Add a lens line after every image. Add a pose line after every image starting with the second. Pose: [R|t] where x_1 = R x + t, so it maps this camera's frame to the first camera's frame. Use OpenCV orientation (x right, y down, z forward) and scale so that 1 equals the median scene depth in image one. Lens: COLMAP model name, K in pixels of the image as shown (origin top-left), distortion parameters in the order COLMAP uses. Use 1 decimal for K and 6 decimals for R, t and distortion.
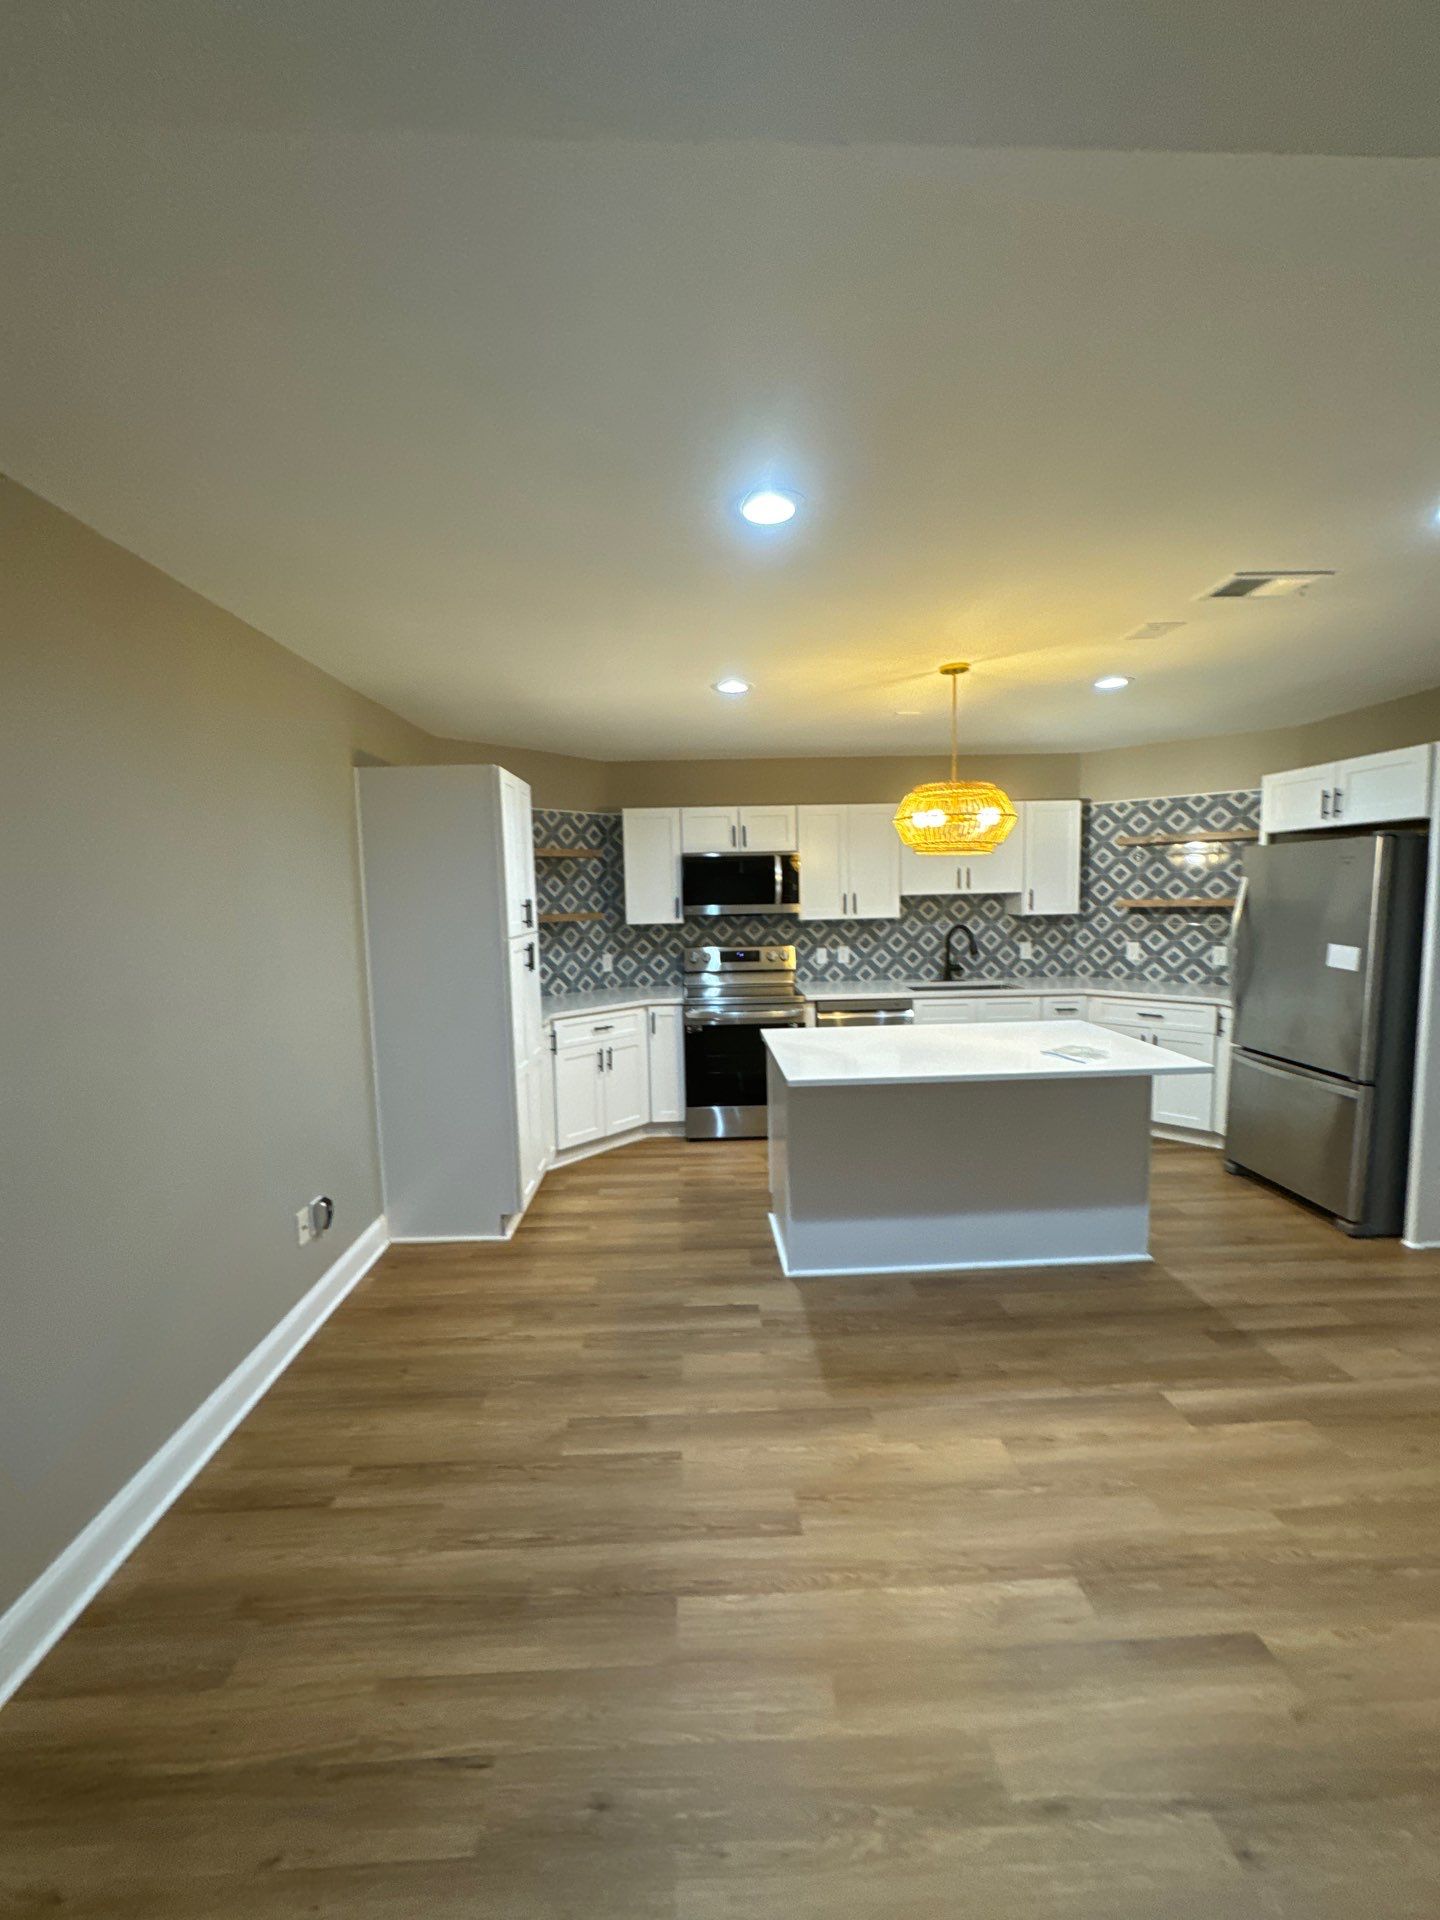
lens RADIAL K [[761.9, 0, 720.5], [0, 761.9, 960.5], [0, 0, 1]] dist [-0.004430, 0.000138]
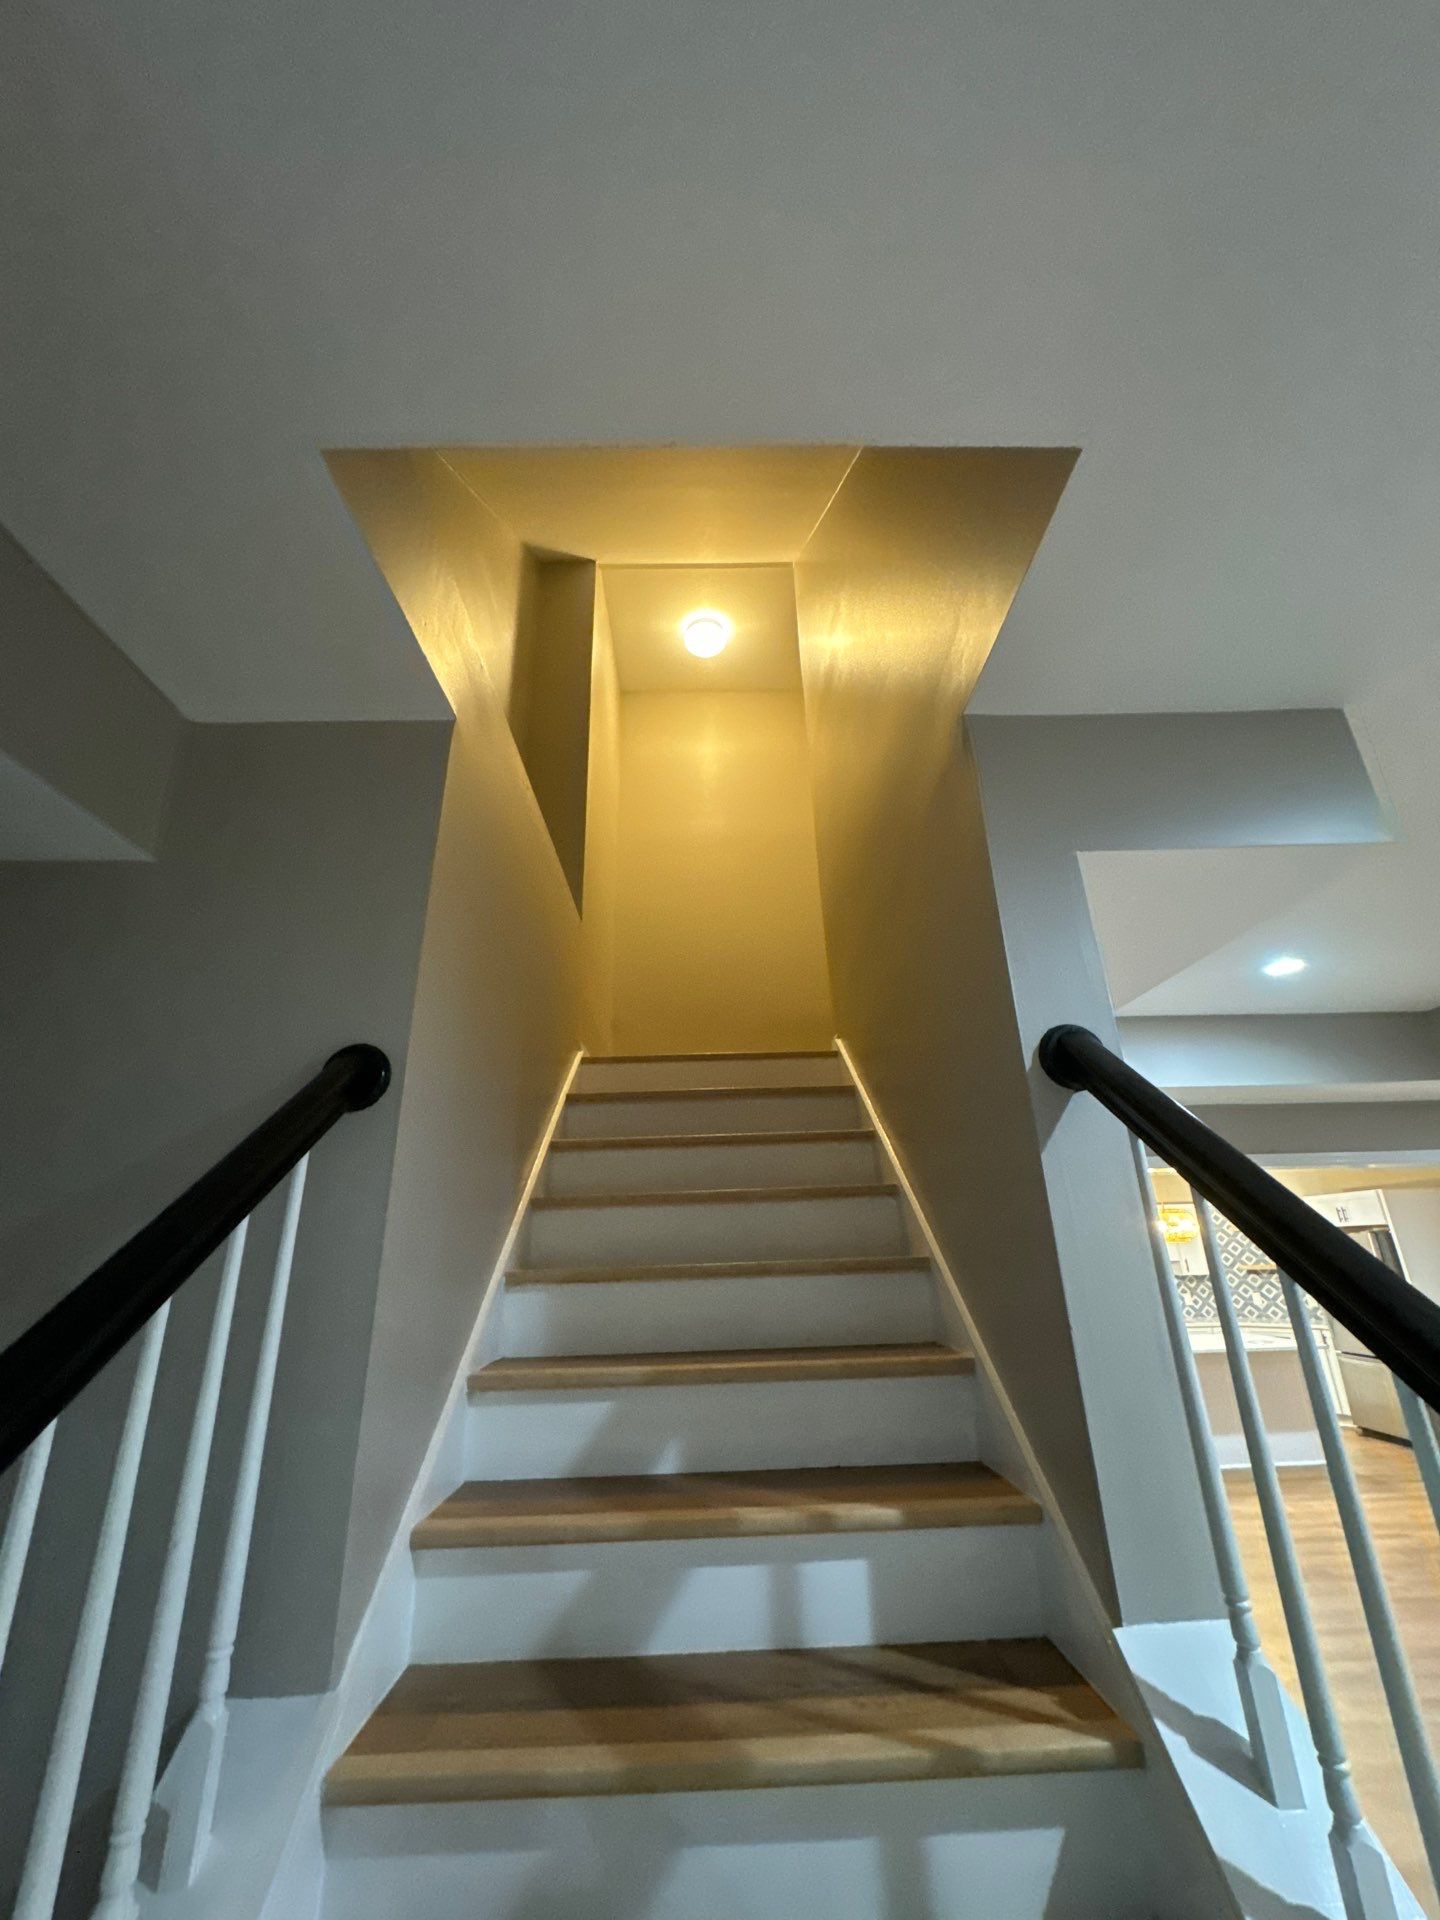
lens RADIAL K [[761.9, 0, 717.9], [0, 761.9, 962.3], [0, 0, 1]] dist [-0.004430, 0.000138]
pose [[0.999447, -0.013716, -0.030298, -0.594192], [-0.001134, 0.896417, -0.443209, 0.068531], [0.033238, 0.442999, 0.895906, -0.877814]]
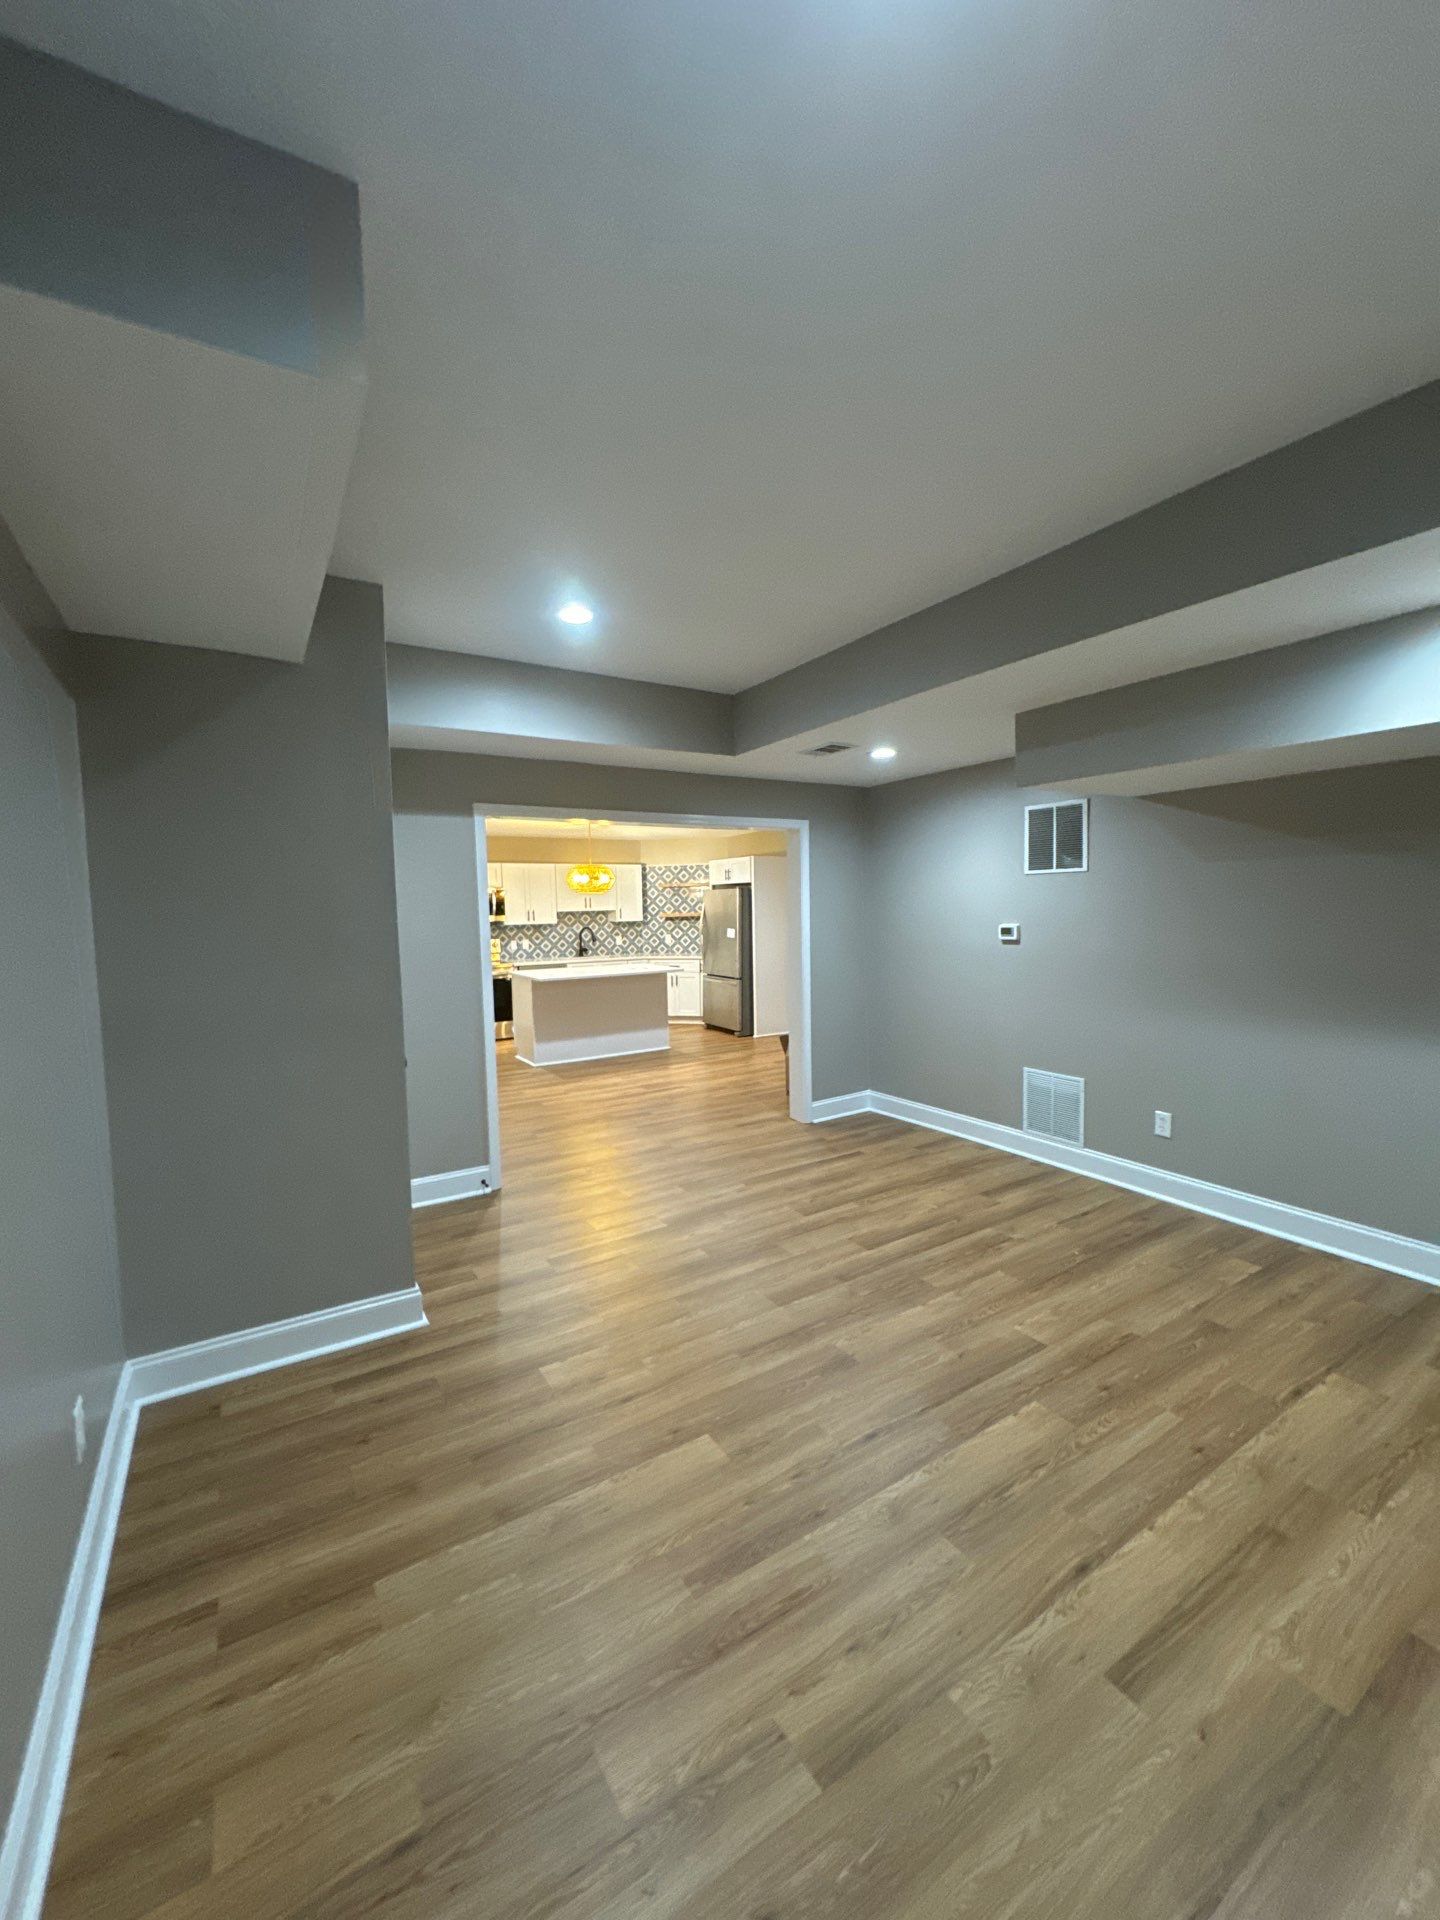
lens RADIAL K [[761.9, 0, 716.7], [0, 761.9, 959.6], [0, 0, 1]] dist [-0.004430, 0.000138]
pose [[0.871691, -0.031374, 0.489050, -0.365499], [0.046920, 0.998707, -0.019562, 0.094688], [-0.487804, 0.039999, 0.872036, -0.893046]]
